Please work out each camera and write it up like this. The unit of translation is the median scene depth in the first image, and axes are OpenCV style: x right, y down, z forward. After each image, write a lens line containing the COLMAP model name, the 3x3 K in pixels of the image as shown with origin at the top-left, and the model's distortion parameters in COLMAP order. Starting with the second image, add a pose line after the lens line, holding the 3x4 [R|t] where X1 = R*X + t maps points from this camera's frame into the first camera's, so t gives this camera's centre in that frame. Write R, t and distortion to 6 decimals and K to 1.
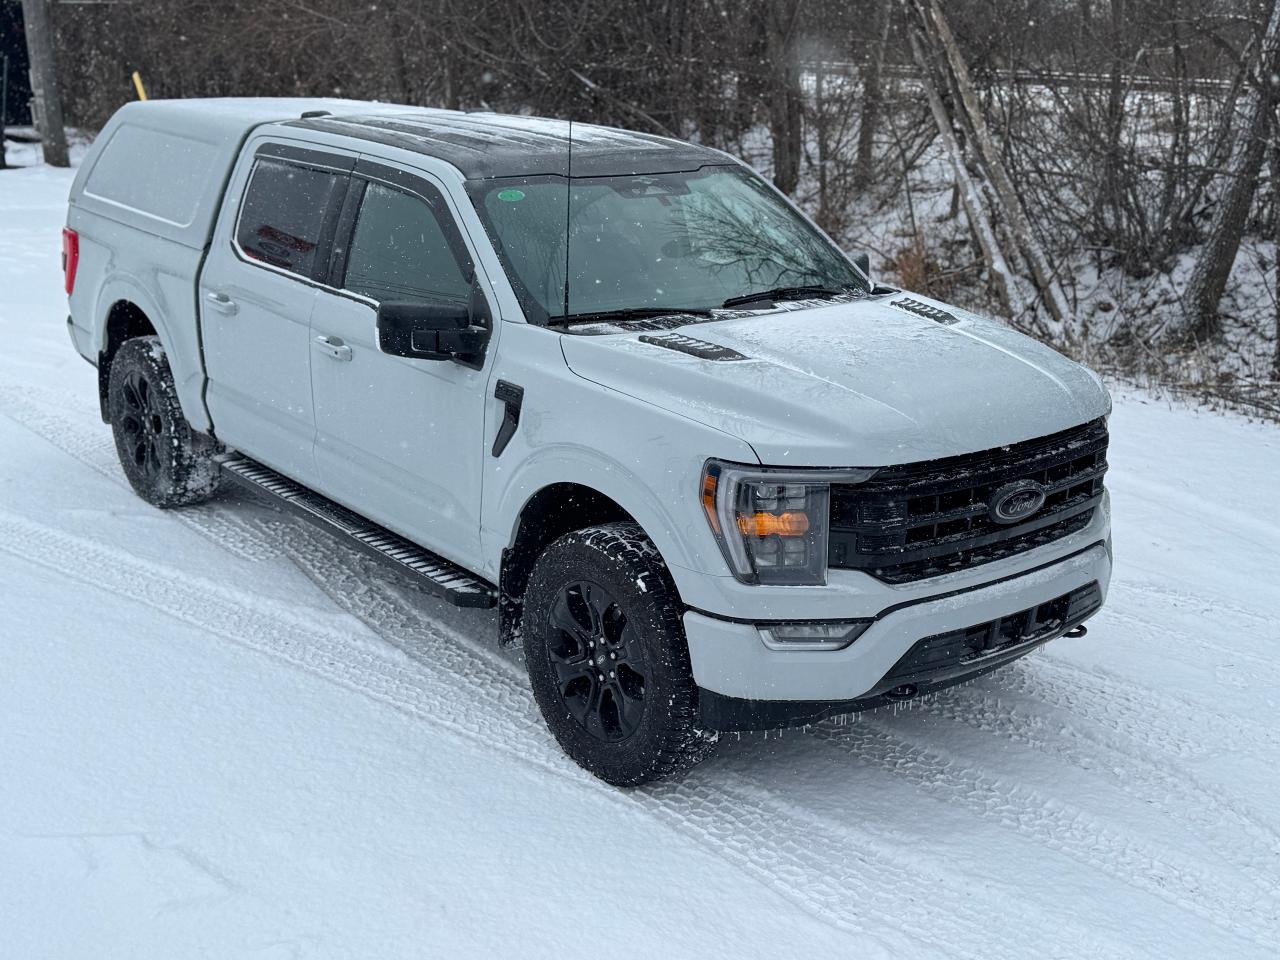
lens RADIAL K [[1499.2, 0, 636.5], [0, 1499.2, 501.6], [0, 0, 1]] dist [0.081531, 0.000000]
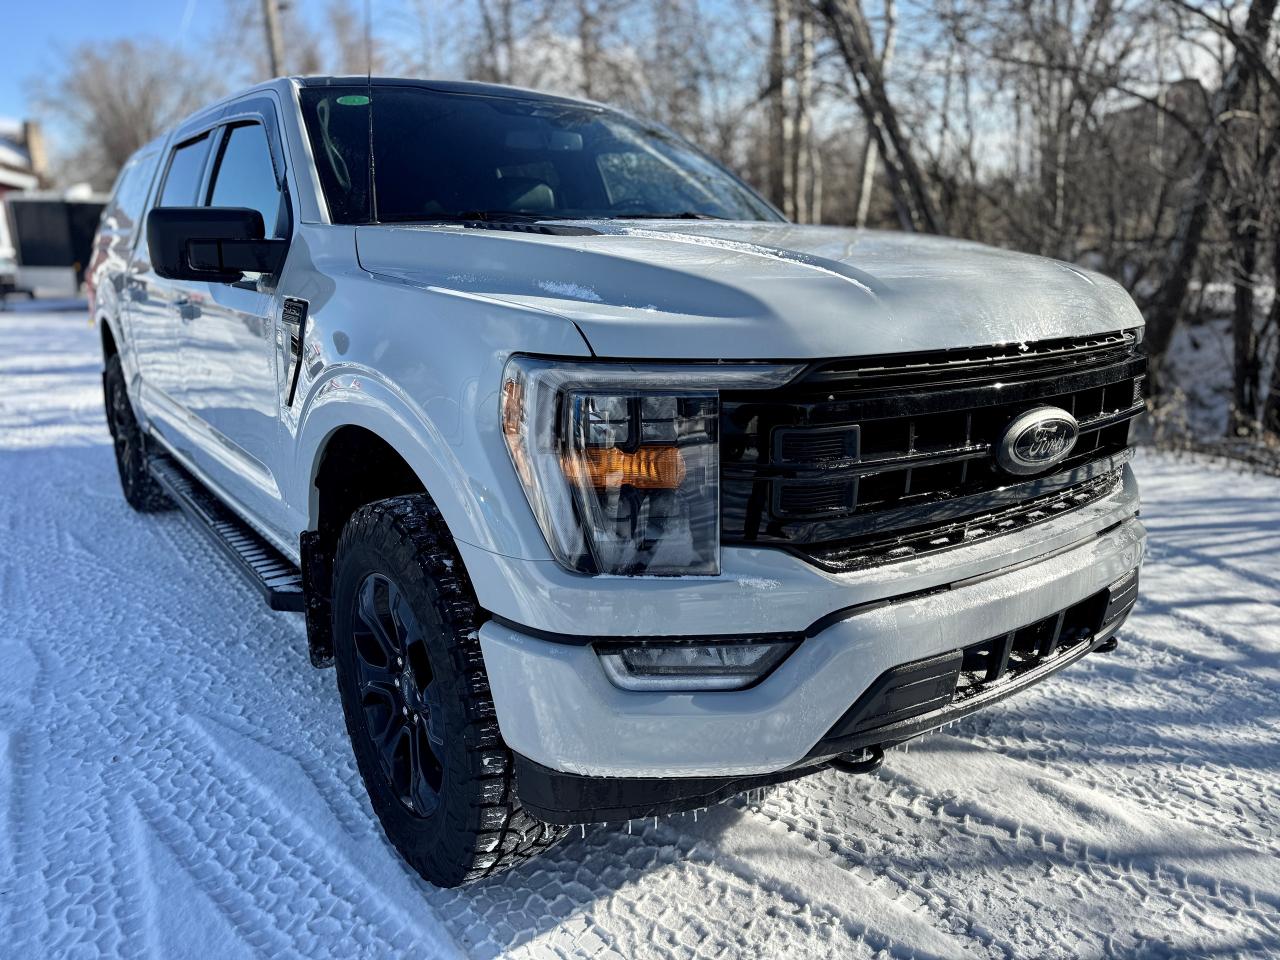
lens RADIAL K [[910.0, 0, 635.9], [0, 910.0, 476.9], [0, 0, 1]] dist [0.042253, -0.048036]
pose [[0.998975, -0.009100, -0.044335, 0.096392], [0.006187, 0.997840, -0.065398, 0.035584], [0.044834, 0.065057, 0.996874, 0.568426]]
